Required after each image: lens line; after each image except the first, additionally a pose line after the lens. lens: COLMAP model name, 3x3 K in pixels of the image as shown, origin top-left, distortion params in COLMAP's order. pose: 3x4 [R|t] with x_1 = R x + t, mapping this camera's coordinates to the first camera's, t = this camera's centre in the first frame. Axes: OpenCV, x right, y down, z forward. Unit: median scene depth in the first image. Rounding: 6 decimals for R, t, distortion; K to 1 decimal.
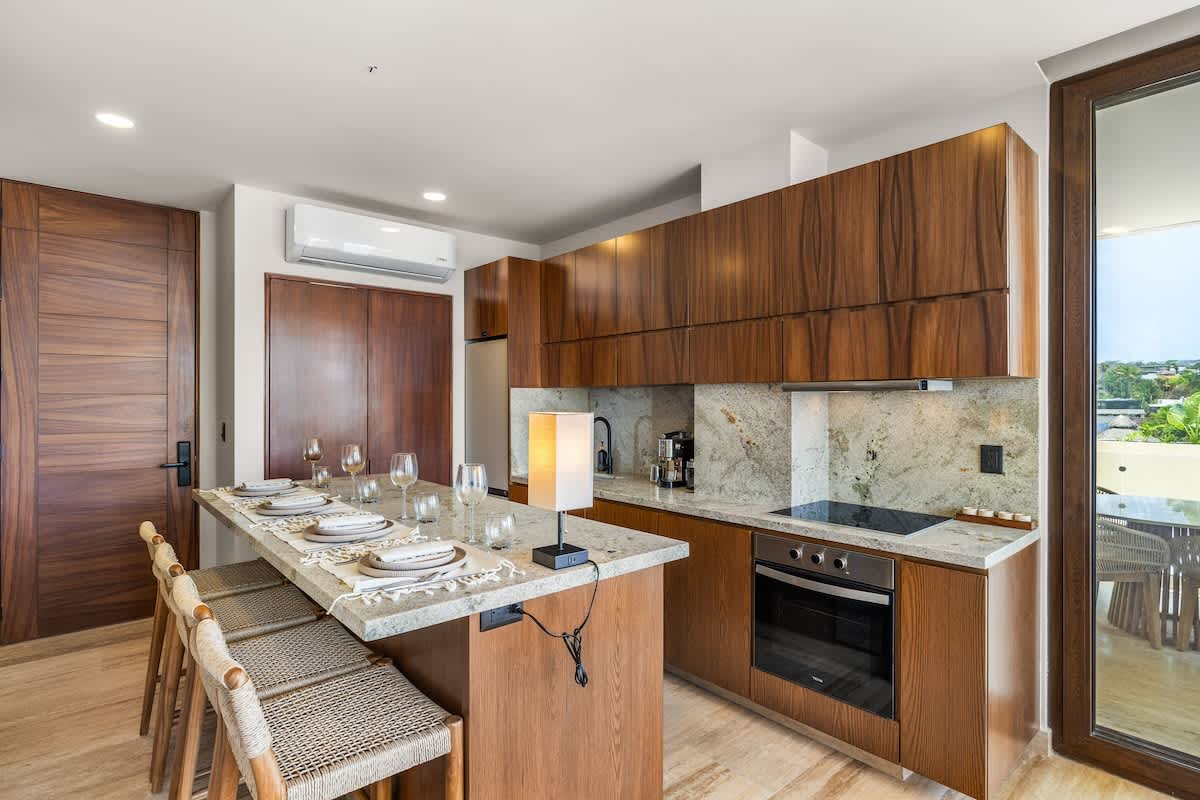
lens RADIAL K [[602.2, 0, 600.8], [0, 602.2, 397.3], [0, 0, 1]] dist [-0.003267, -0.000903]
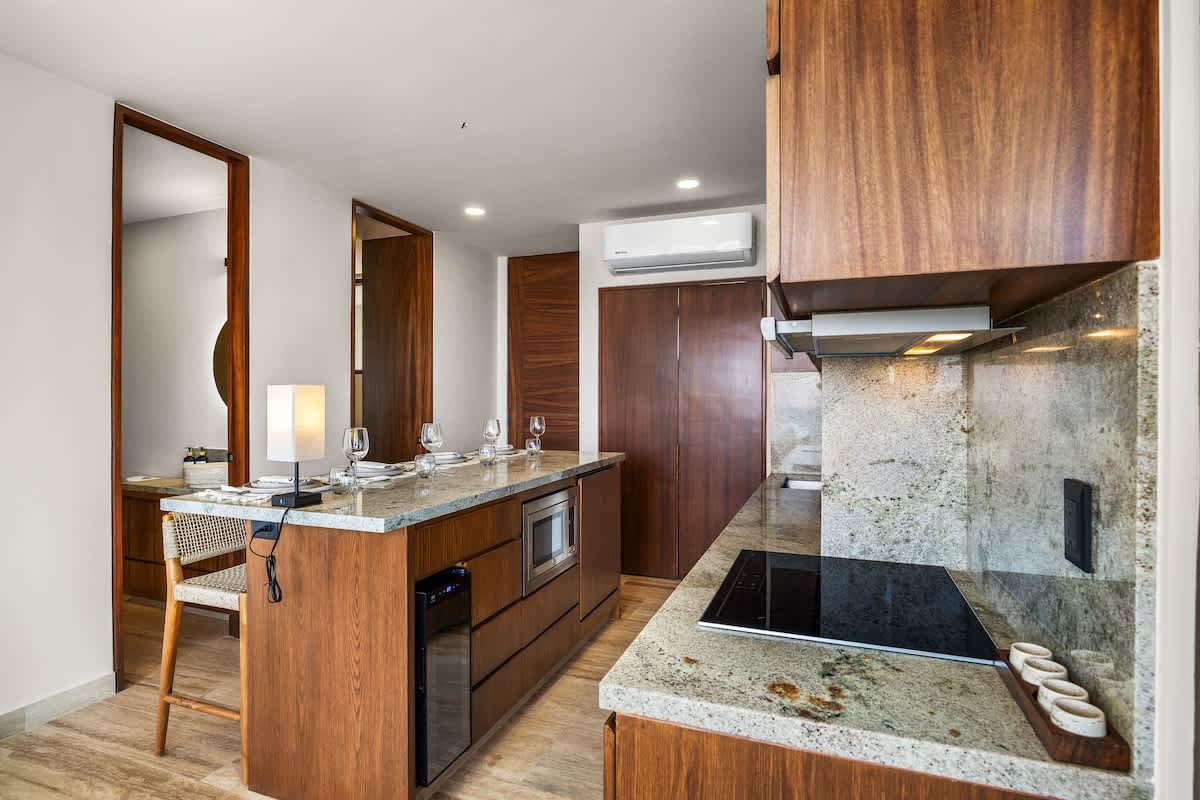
lens RADIAL K [[602.2, 0, 600.8], [0, 602.2, 397.3], [0, 0, 1]] dist [-0.003267, -0.000903]
pose [[0.461711, 0.000581, -0.887030, 0.730343], [0.002022, 0.999996, 0.001708, 0.027390], [0.887028, -0.002582, 0.461708, 0.538724]]
